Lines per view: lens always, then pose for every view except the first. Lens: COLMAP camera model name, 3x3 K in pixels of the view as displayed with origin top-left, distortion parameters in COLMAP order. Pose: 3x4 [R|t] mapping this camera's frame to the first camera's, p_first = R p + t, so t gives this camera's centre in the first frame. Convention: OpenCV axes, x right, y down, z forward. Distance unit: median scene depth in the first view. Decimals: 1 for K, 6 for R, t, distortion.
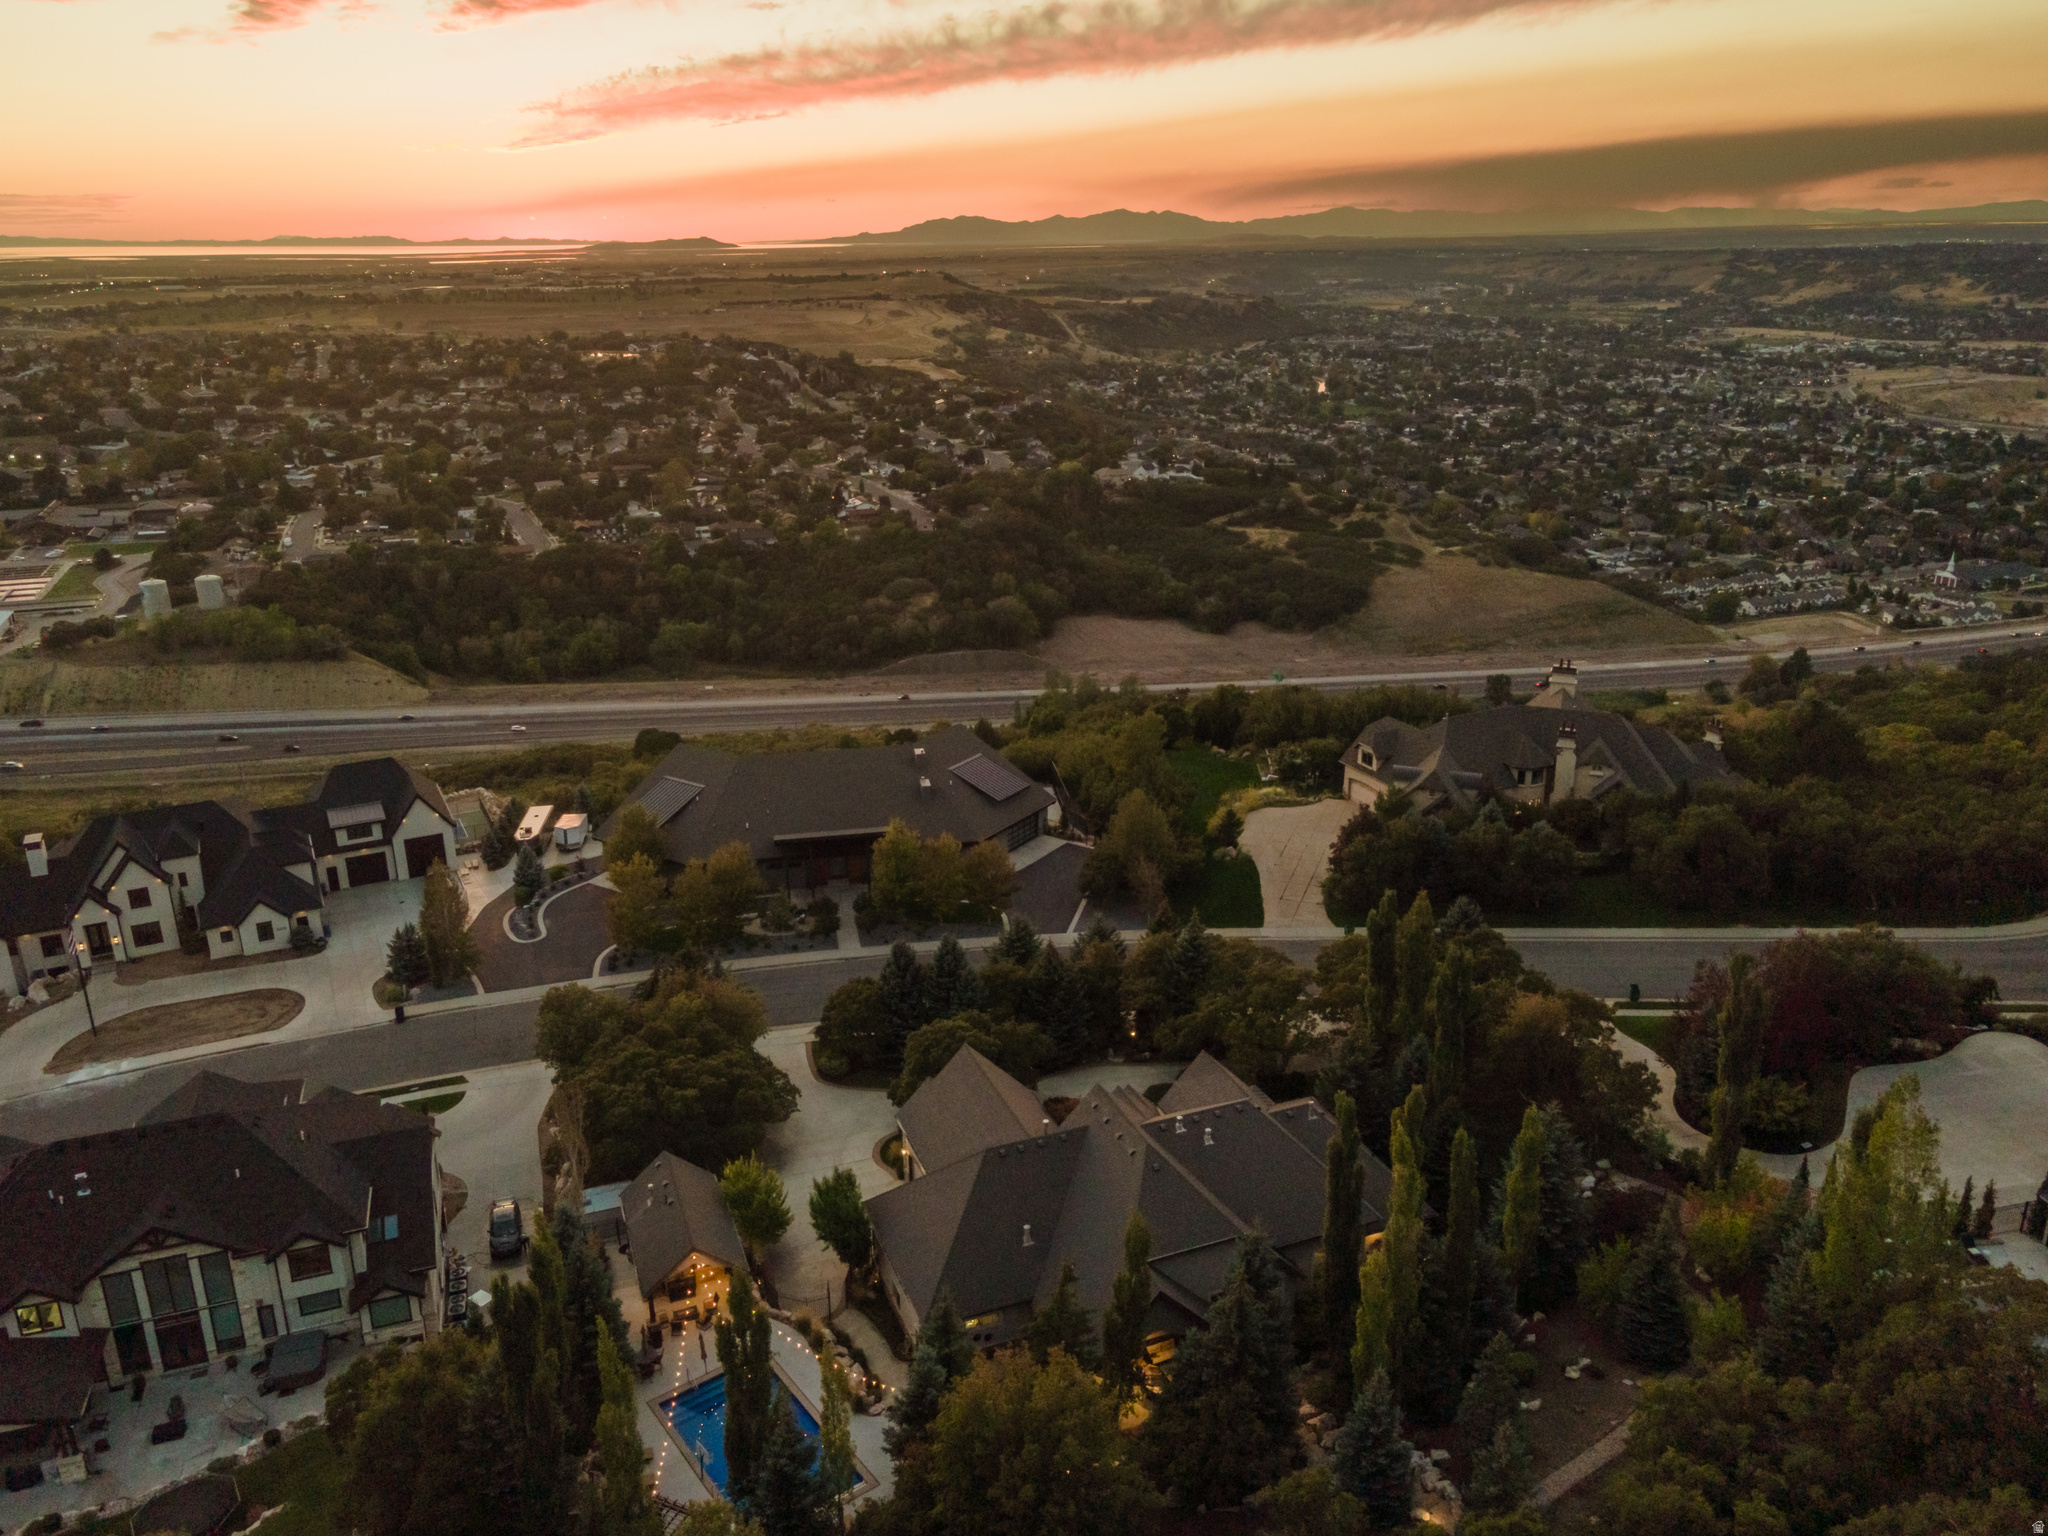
lens RADIAL K [[1482.8, 0, 1018.4], [0, 1482.8, 841.3], [0, 0, 1]] dist [0.004167, 0.073708]
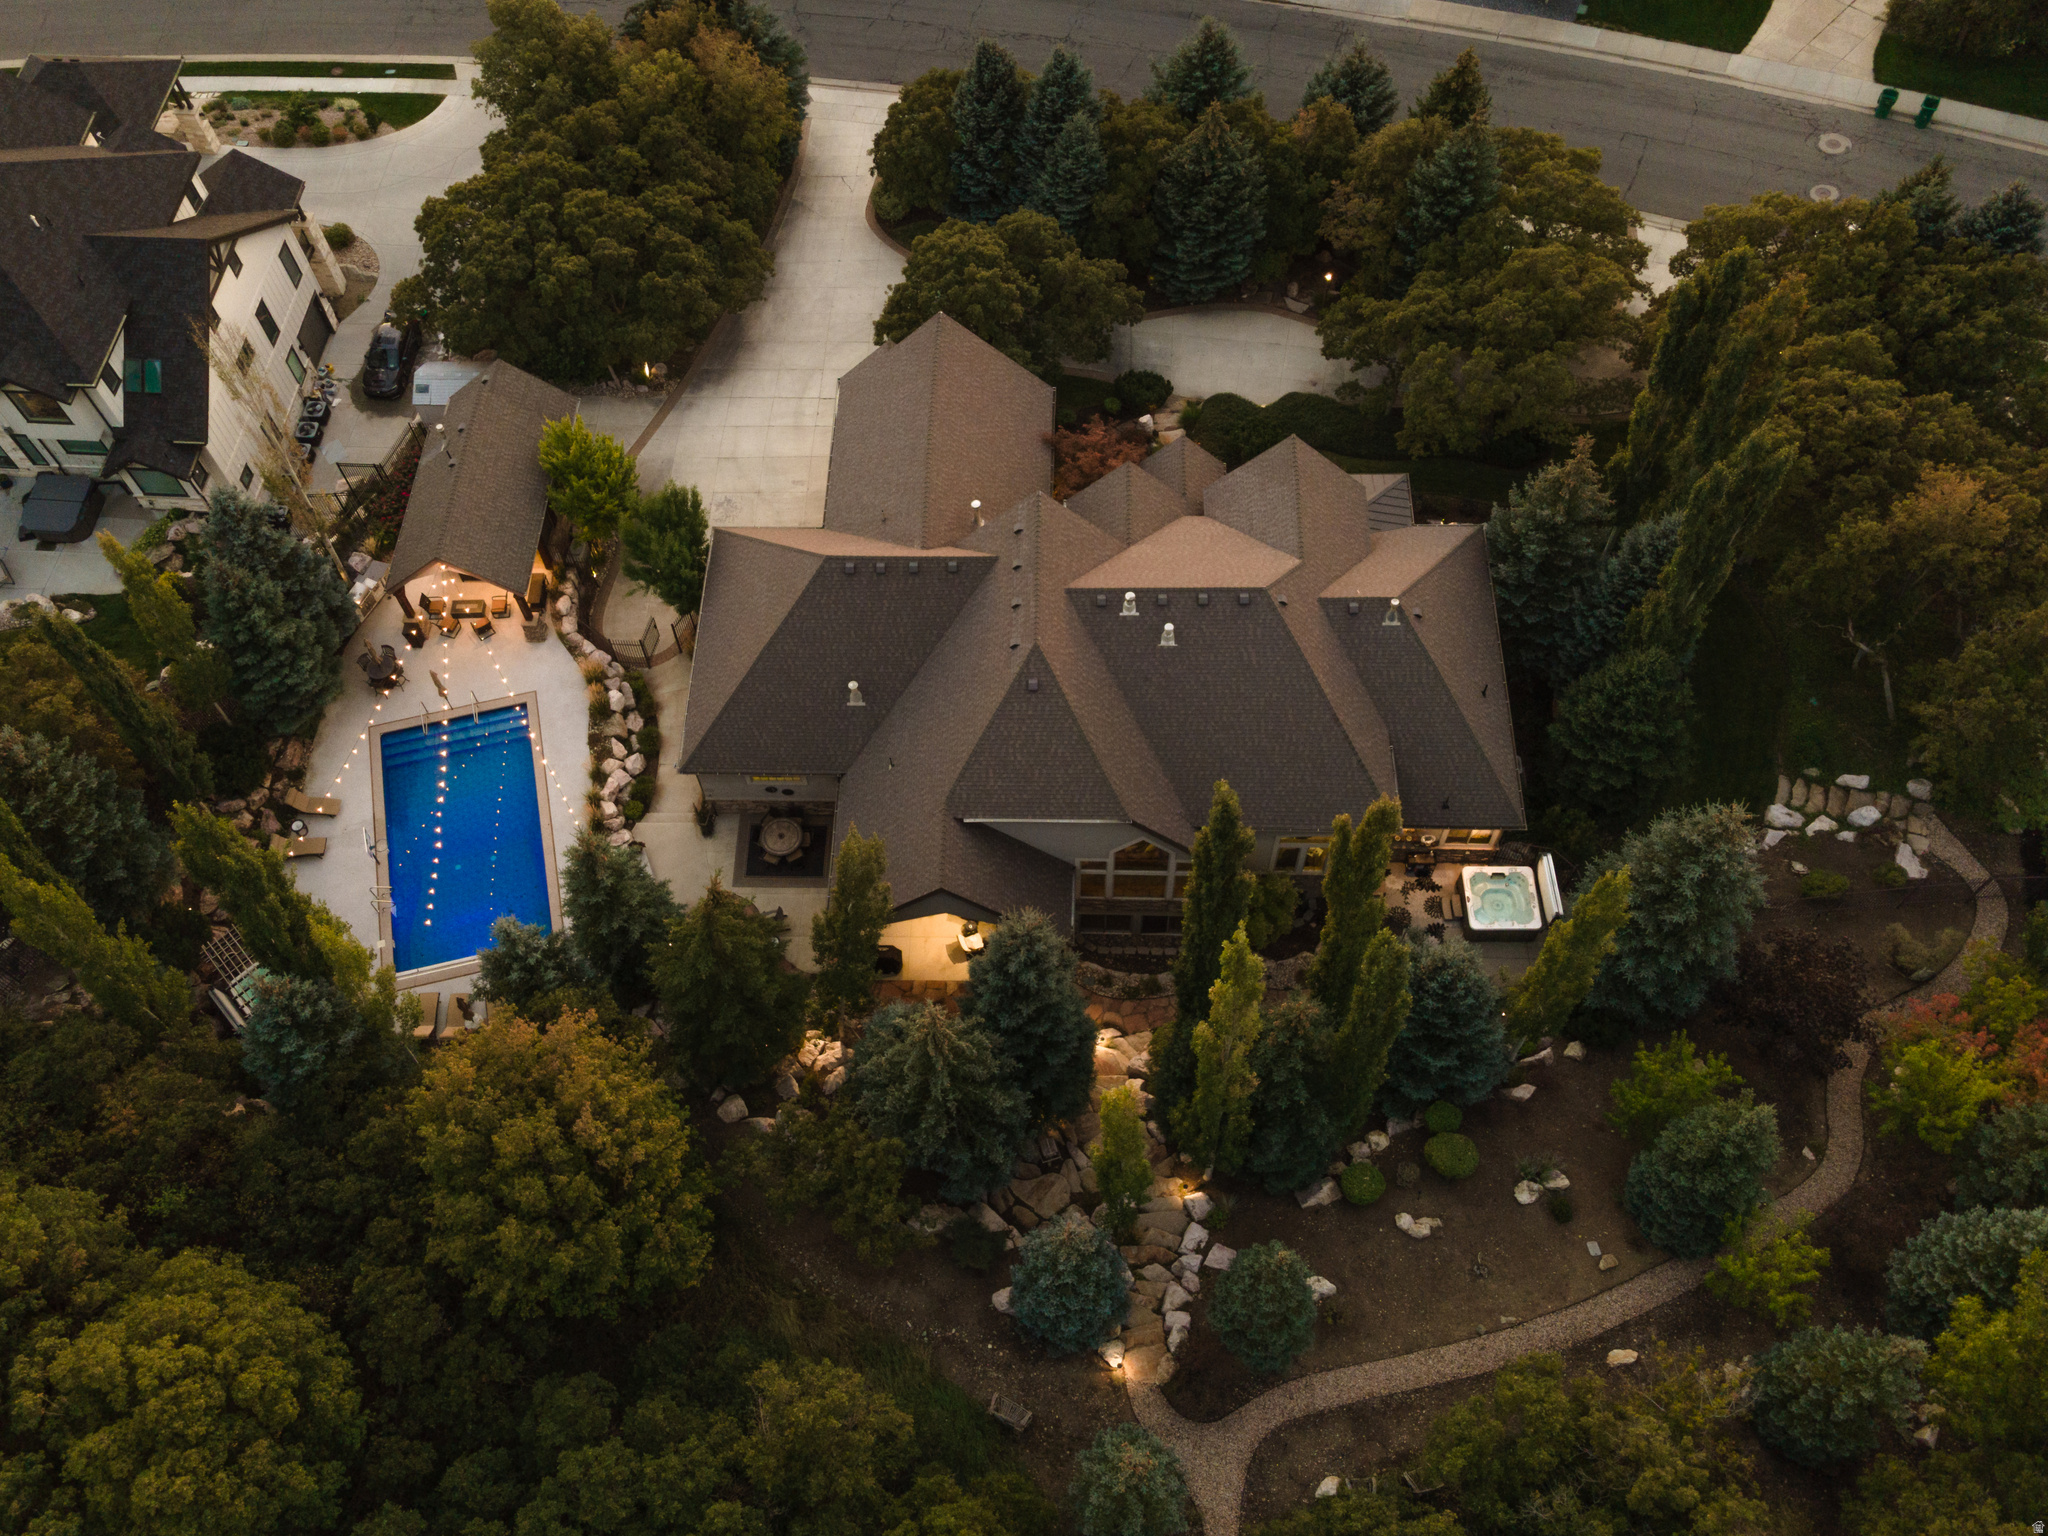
lens RADIAL K [[1605.2, 0, 987.0], [0, 1605.2, 768.3], [0, 0, 1]] dist [0.002822, 0.075994]
pose [[0.914670, 0.338199, -0.221361, 0.137230], [-0.121720, 0.752691, 0.647024, -0.110257], [0.385440, -0.564869, 0.729630, 0.277762]]
